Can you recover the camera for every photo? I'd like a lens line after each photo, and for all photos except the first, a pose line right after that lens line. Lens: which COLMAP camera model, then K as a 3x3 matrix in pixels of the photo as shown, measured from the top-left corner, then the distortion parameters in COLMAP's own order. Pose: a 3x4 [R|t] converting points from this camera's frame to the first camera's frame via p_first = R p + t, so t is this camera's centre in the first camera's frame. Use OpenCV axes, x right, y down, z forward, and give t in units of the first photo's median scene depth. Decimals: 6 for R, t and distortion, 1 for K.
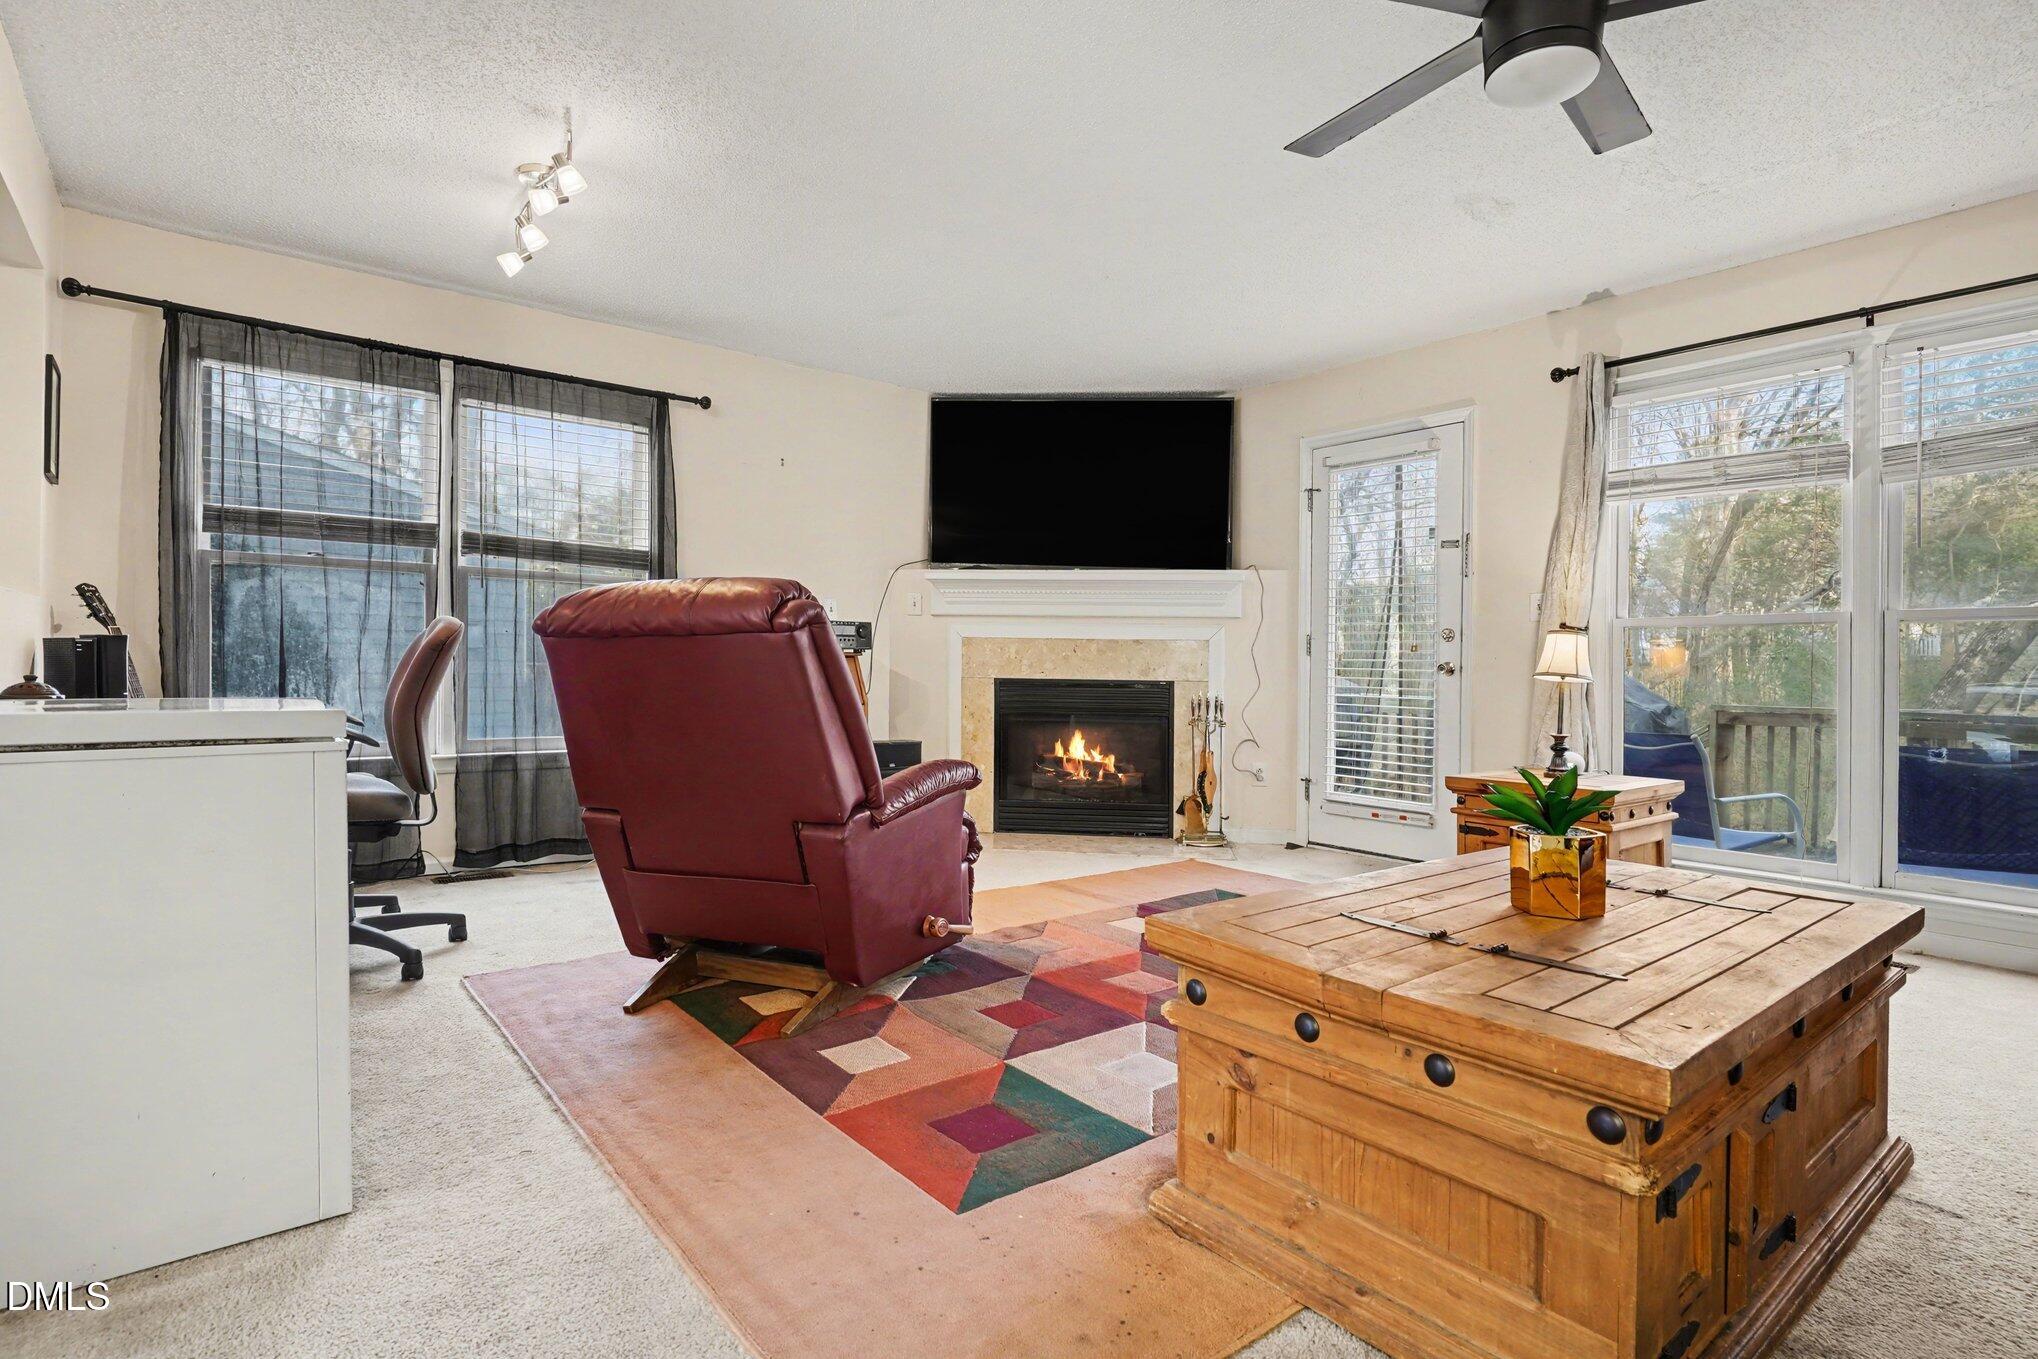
lens RADIAL K [[1014.6, 0, 1028.4], [0, 1014.6, 668.8], [0, 0, 1]] dist [0.001362, 0.000252]
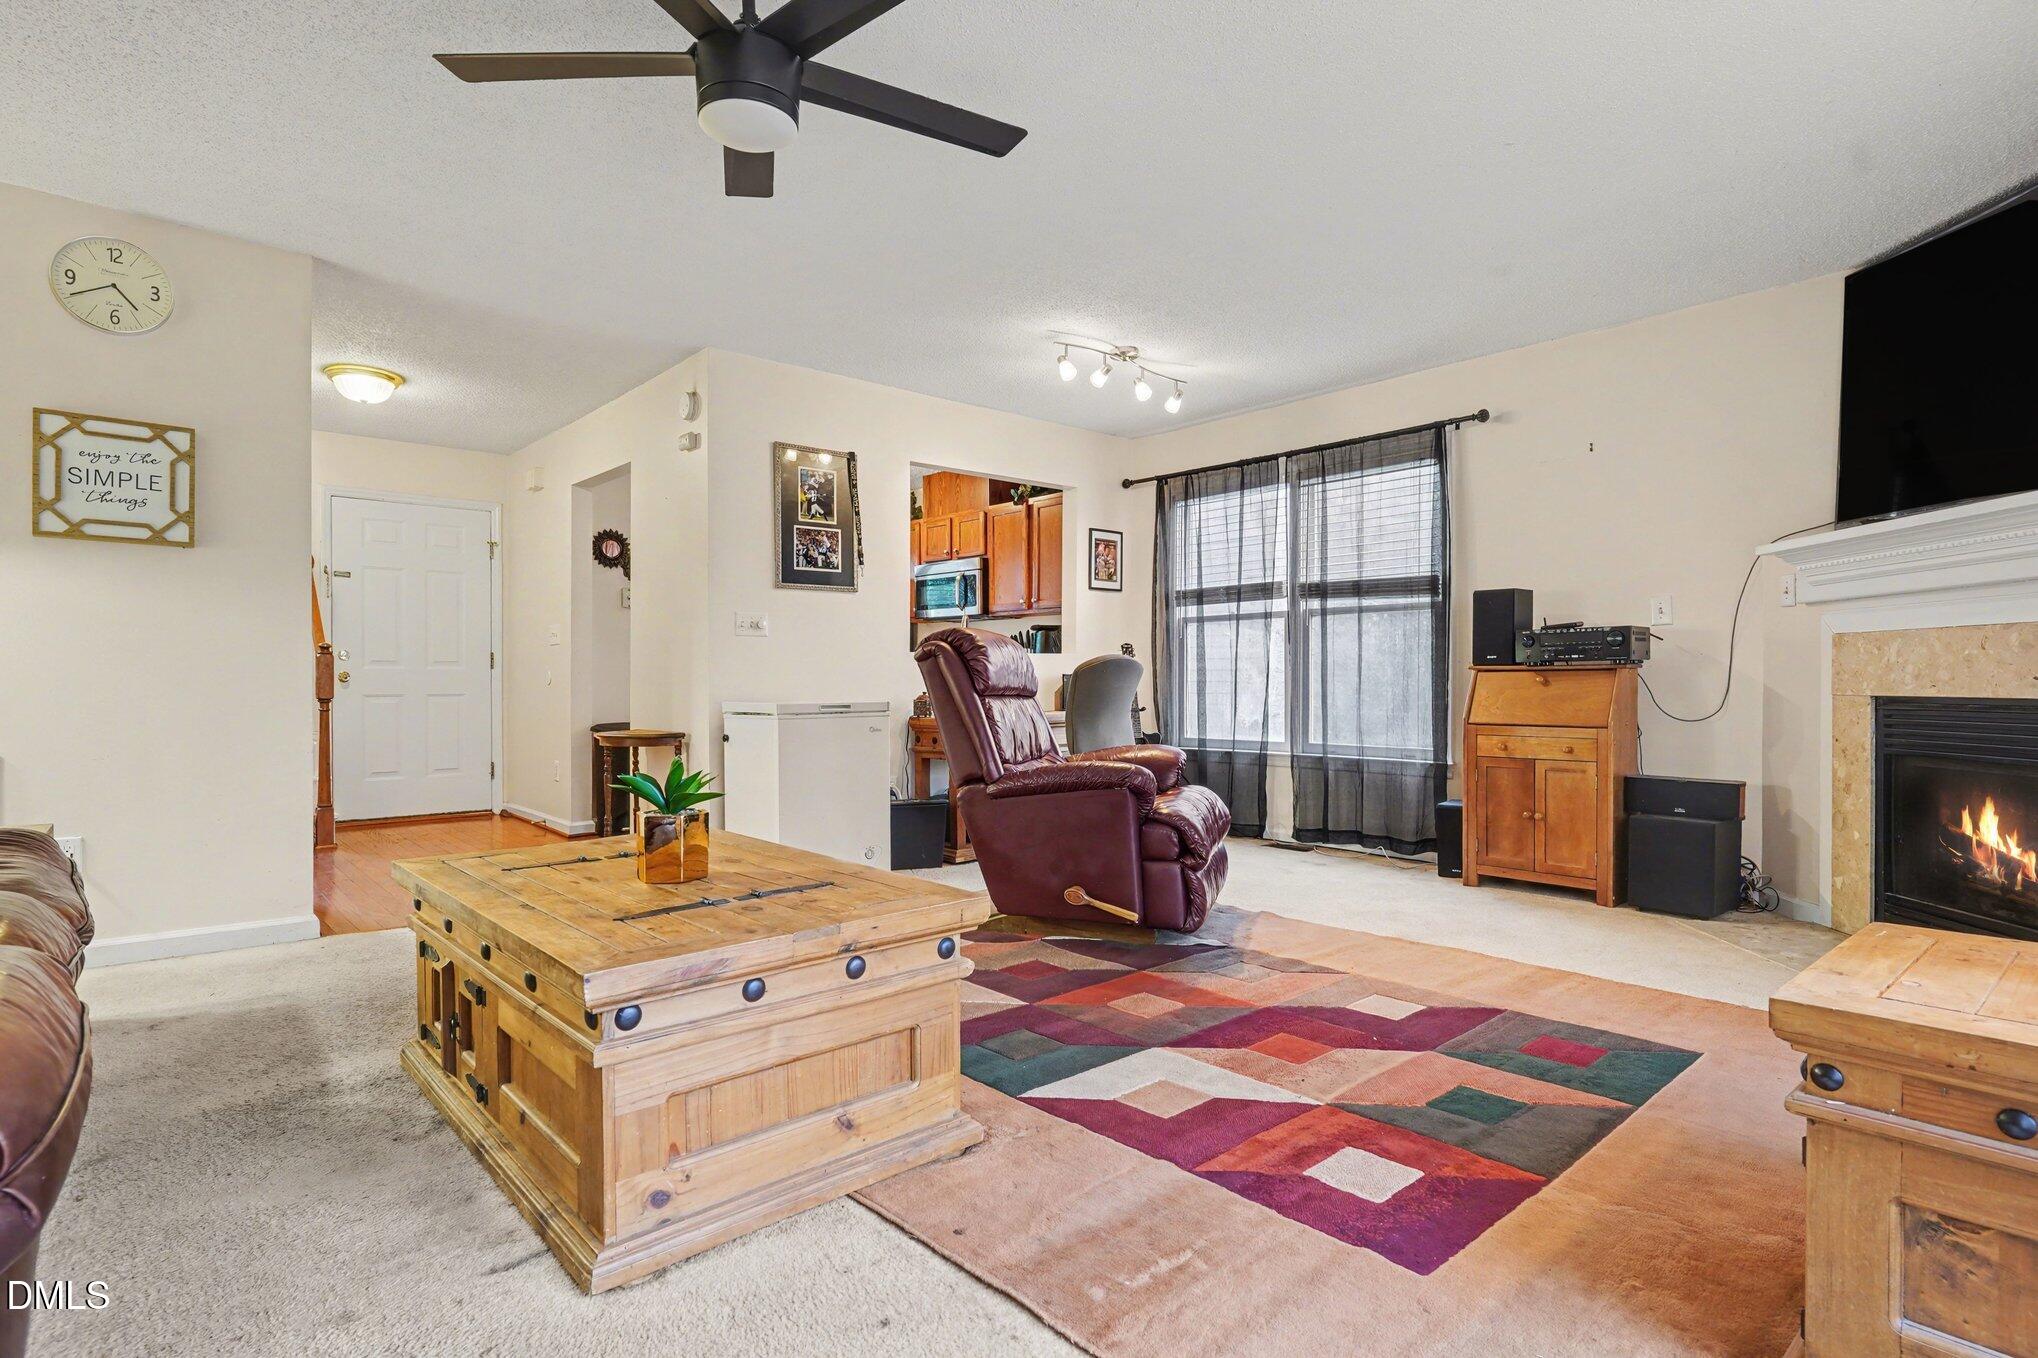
lens RADIAL K [[1023.8, 0, 1019.0], [0, 1023.8, 679.0], [0, 0, 1]] dist [-0.004405, -0.000277]
pose [[0.053291, -0.015418, -0.998460, 0.598061], [0.002899, 0.999879, -0.015285, 0.007368], [0.998575, -0.002080, 0.053329, 0.457794]]
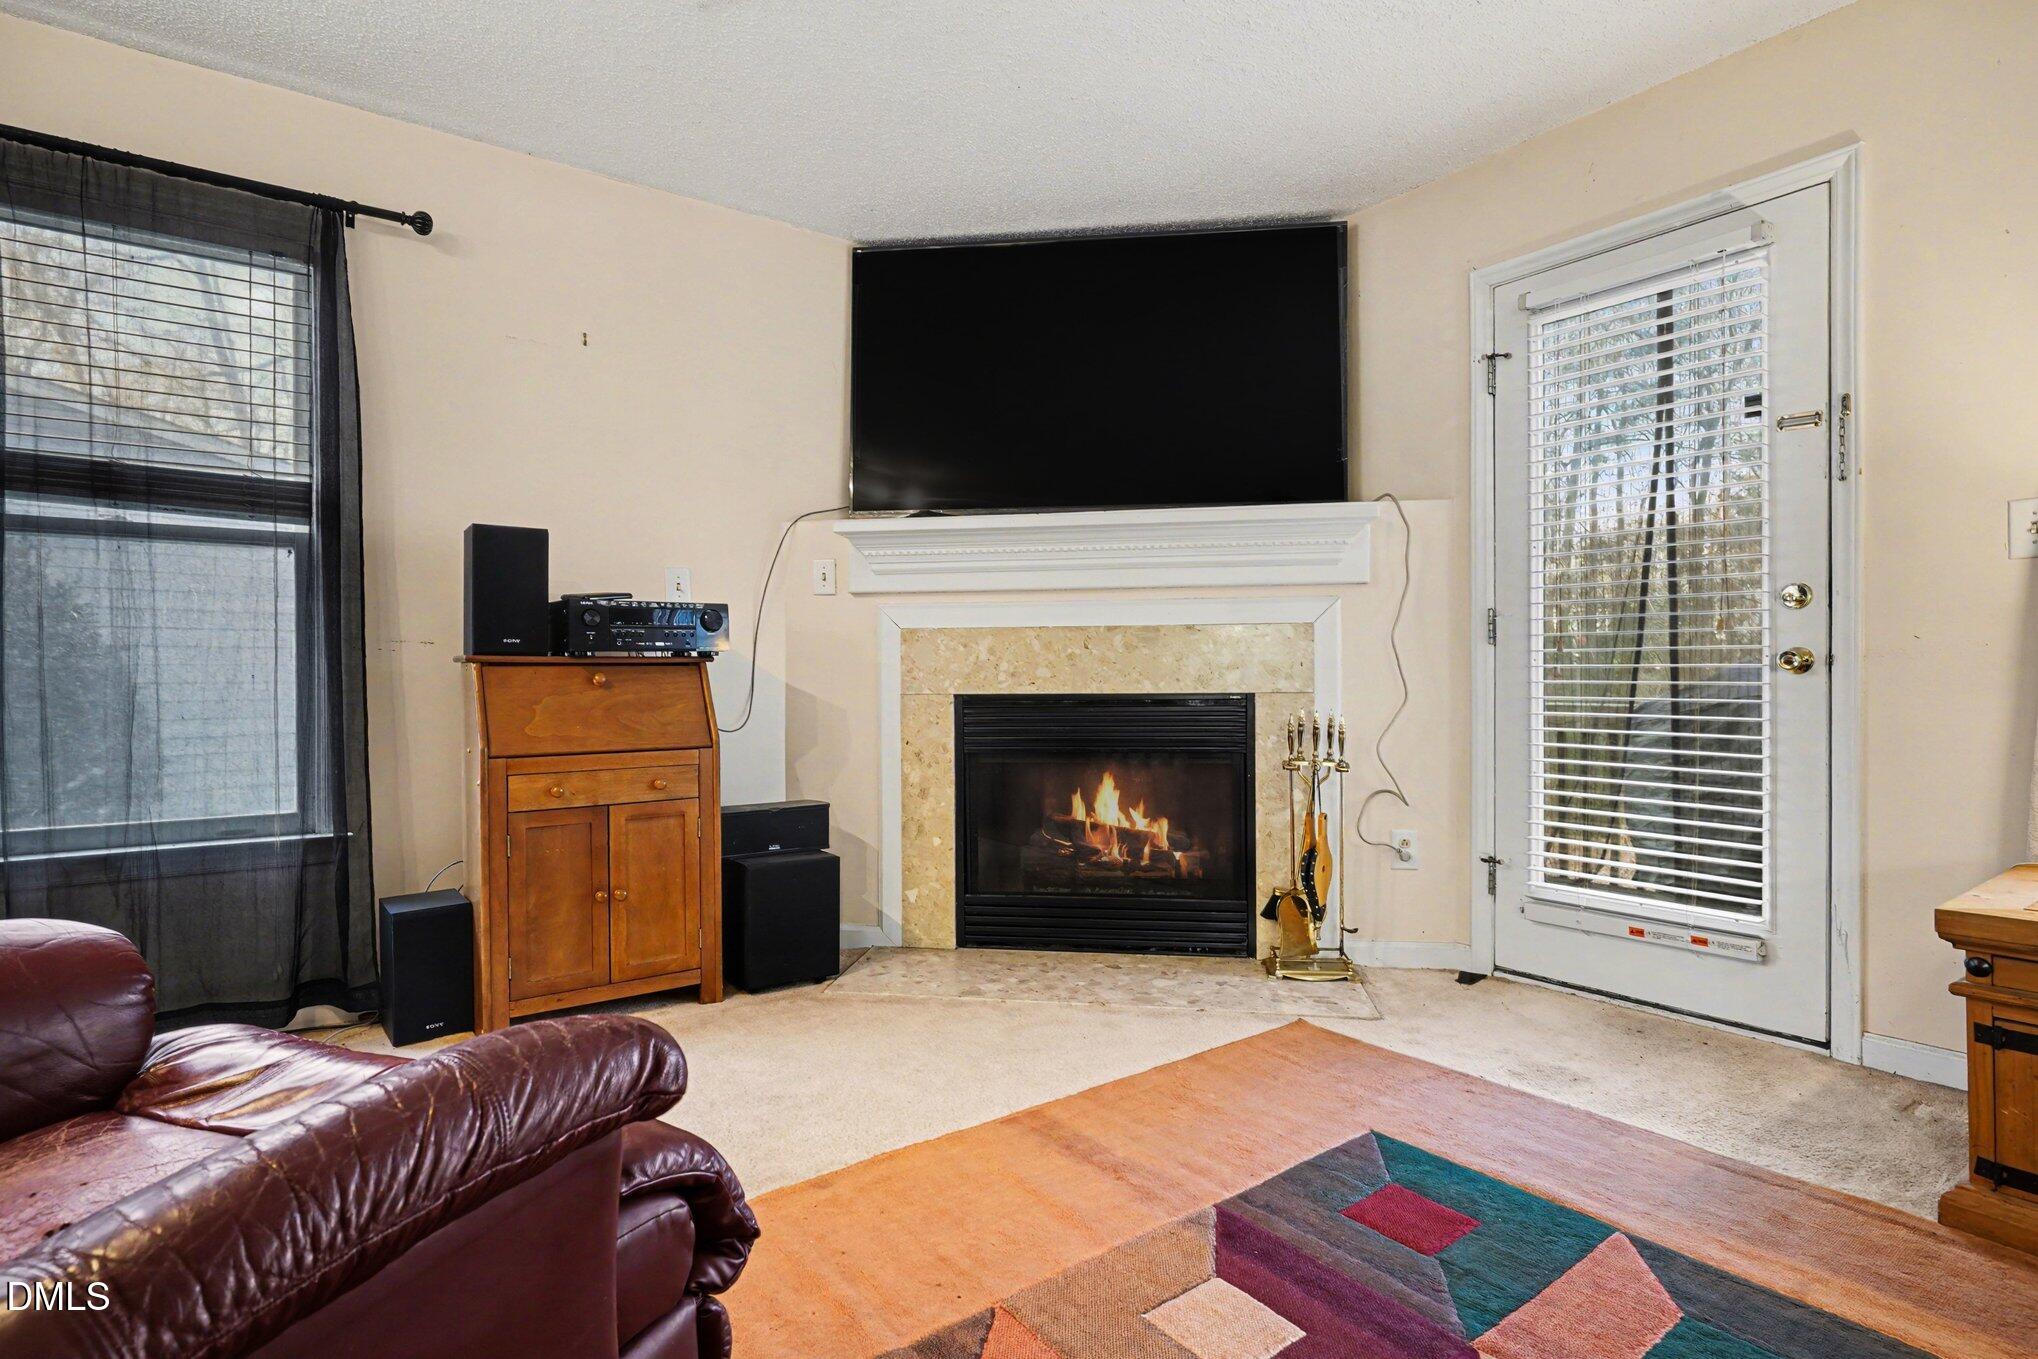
lens RADIAL K [[1023.8, 0, 1019.0], [0, 1023.8, 679.5], [0, 0, 1]] dist [-0.004405, -0.000277]
pose [[0.998795, -0.020685, -0.044502, 0.034316], [0.020765, 0.999783, 0.001351, 0.000424], [0.044464, -0.002273, 0.999008, 0.407248]]
